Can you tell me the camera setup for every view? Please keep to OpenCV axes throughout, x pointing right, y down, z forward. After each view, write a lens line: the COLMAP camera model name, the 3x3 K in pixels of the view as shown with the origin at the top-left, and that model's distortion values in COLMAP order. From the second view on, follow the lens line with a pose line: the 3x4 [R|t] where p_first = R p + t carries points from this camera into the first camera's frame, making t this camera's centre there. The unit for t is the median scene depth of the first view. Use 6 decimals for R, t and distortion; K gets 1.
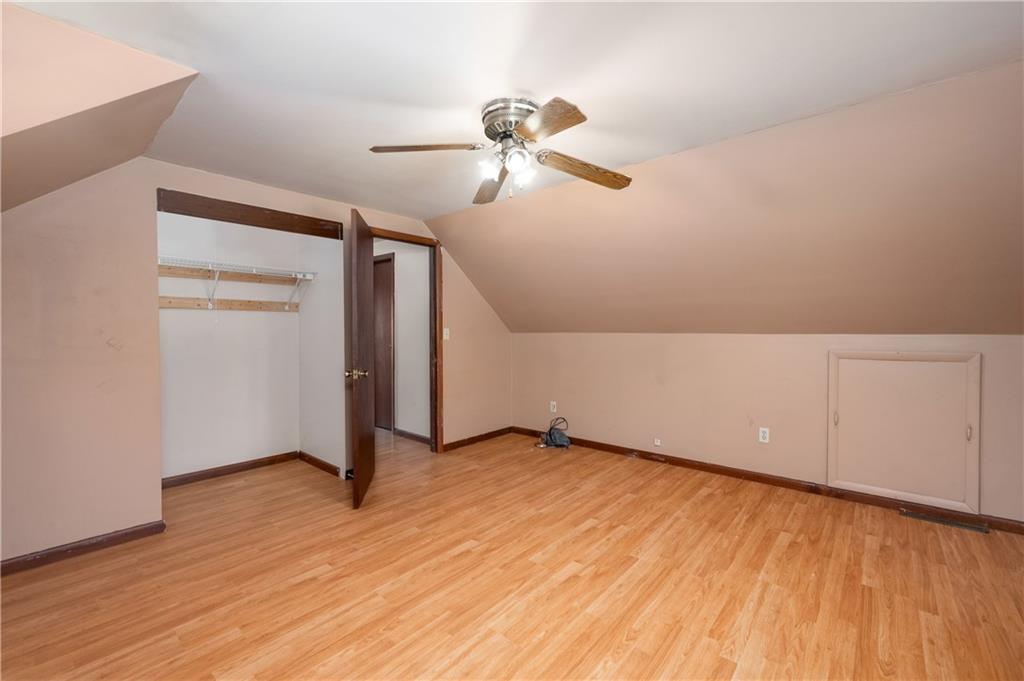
lens RADIAL K [[433.4, 0, 512.0], [0, 433.4, 340.5], [0, 0, 1]] dist [-0.000799, -0.000120]
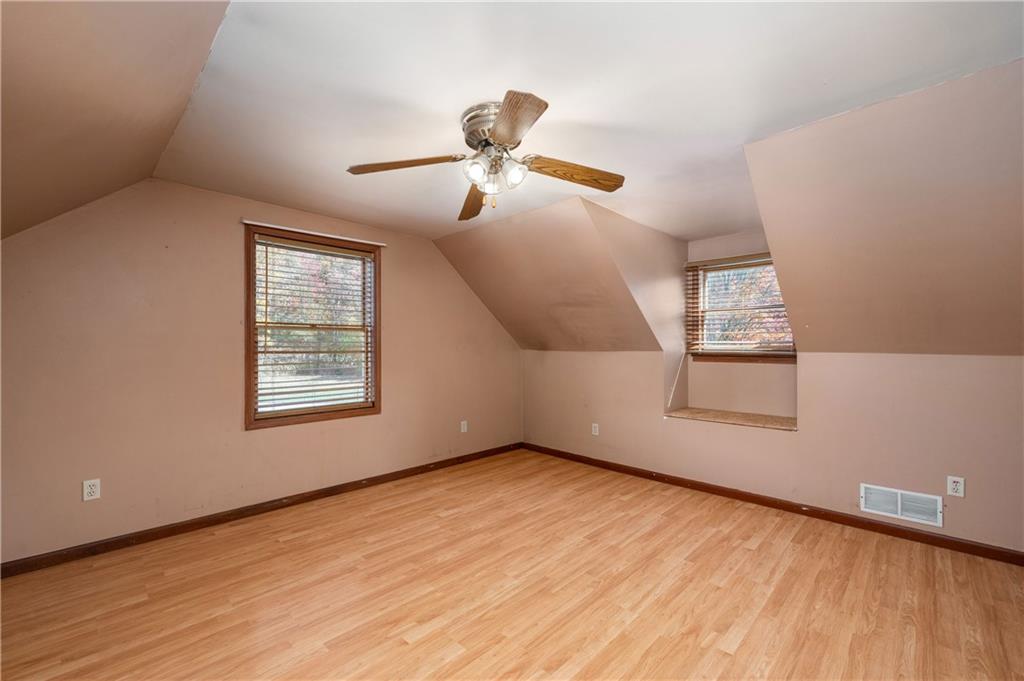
lens RADIAL K [[433.4, 0, 512.0], [0, 433.4, 340.5], [0, 0, 1]] dist [-0.000799, -0.000120]
pose [[-0.998117, 0.002350, 0.061289, -0.104568], [0.003204, 0.999899, 0.013830, -0.051061], [-0.061250, 0.014001, -0.998024, 2.038613]]
